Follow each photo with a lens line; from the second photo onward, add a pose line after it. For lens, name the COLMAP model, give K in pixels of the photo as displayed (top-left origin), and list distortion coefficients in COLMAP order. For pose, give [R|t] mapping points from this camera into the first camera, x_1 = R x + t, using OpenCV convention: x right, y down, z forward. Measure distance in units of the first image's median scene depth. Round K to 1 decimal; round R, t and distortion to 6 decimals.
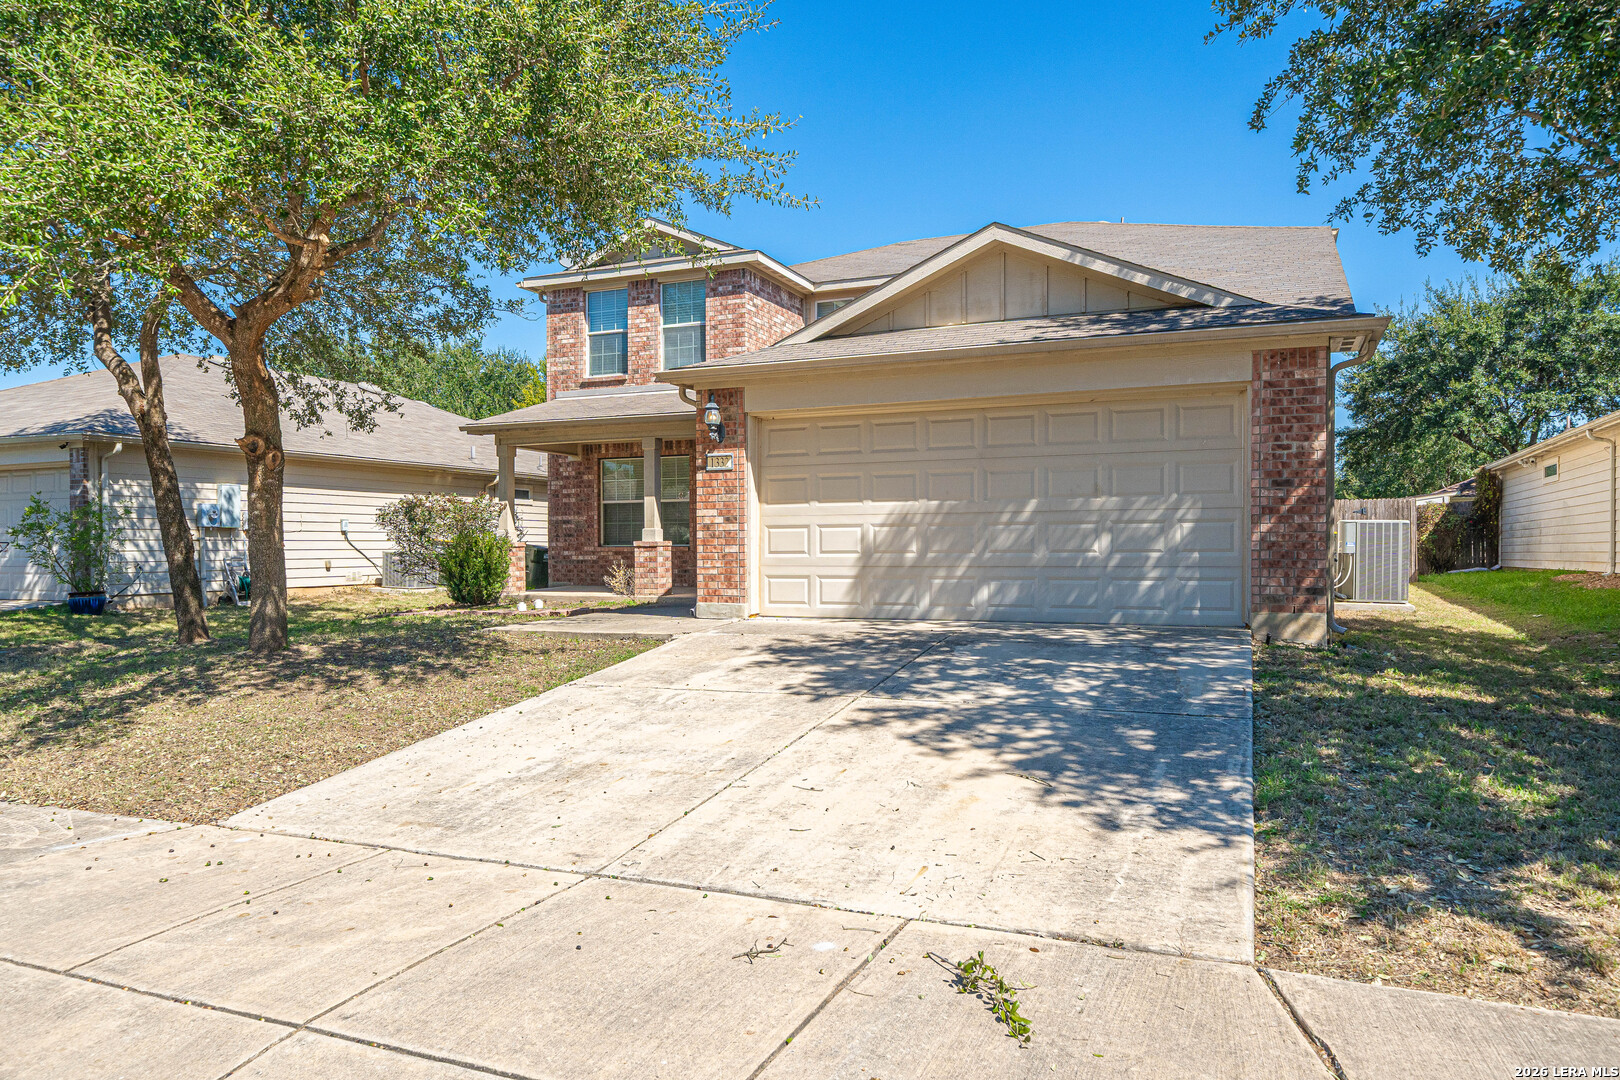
lens RADIAL K [[1110.1, 0, 808.2], [0, 1110.1, 542.3], [0, 0, 1]] dist [0.002646, 0.000578]
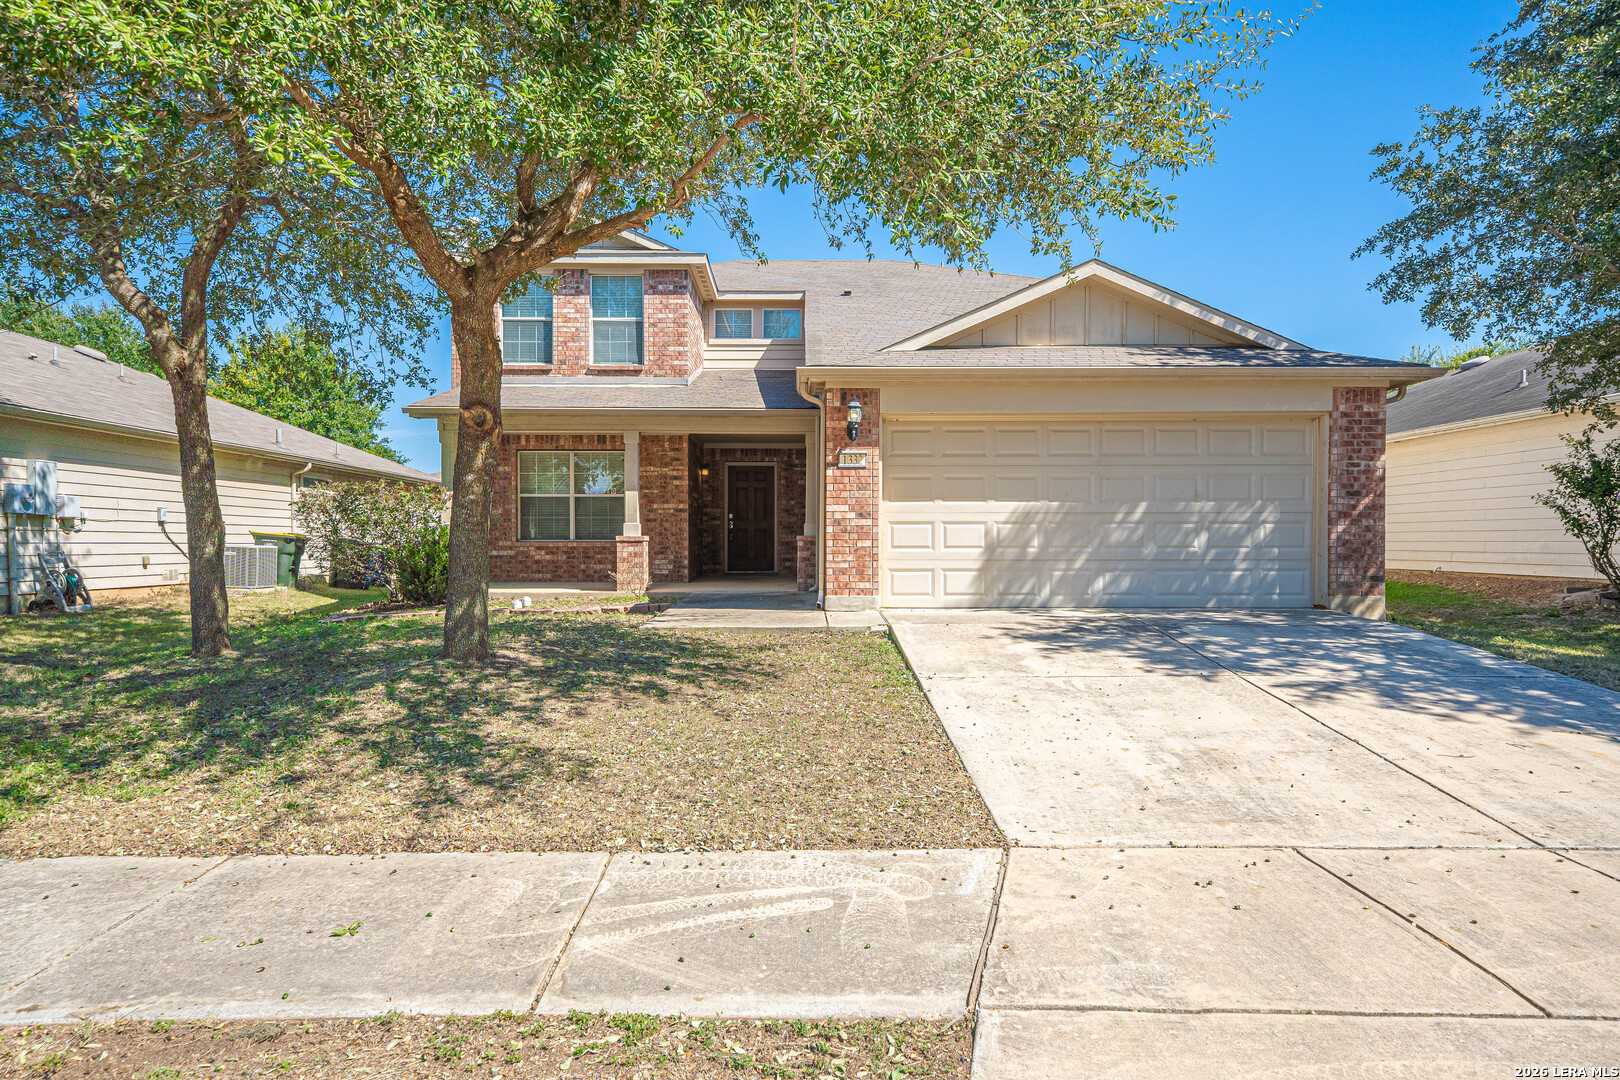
lens RADIAL K [[1003.7, 0, 811.3], [0, 1003.7, 542.1], [0, 0, 1]] dist [0.034042, 0.001765]
pose [[0.914101, 0.006515, 0.405434, -0.516222], [-0.006630, 0.999977, -0.001120, 0.006348], [-0.405433, -0.001665, 0.914123, 0.167562]]
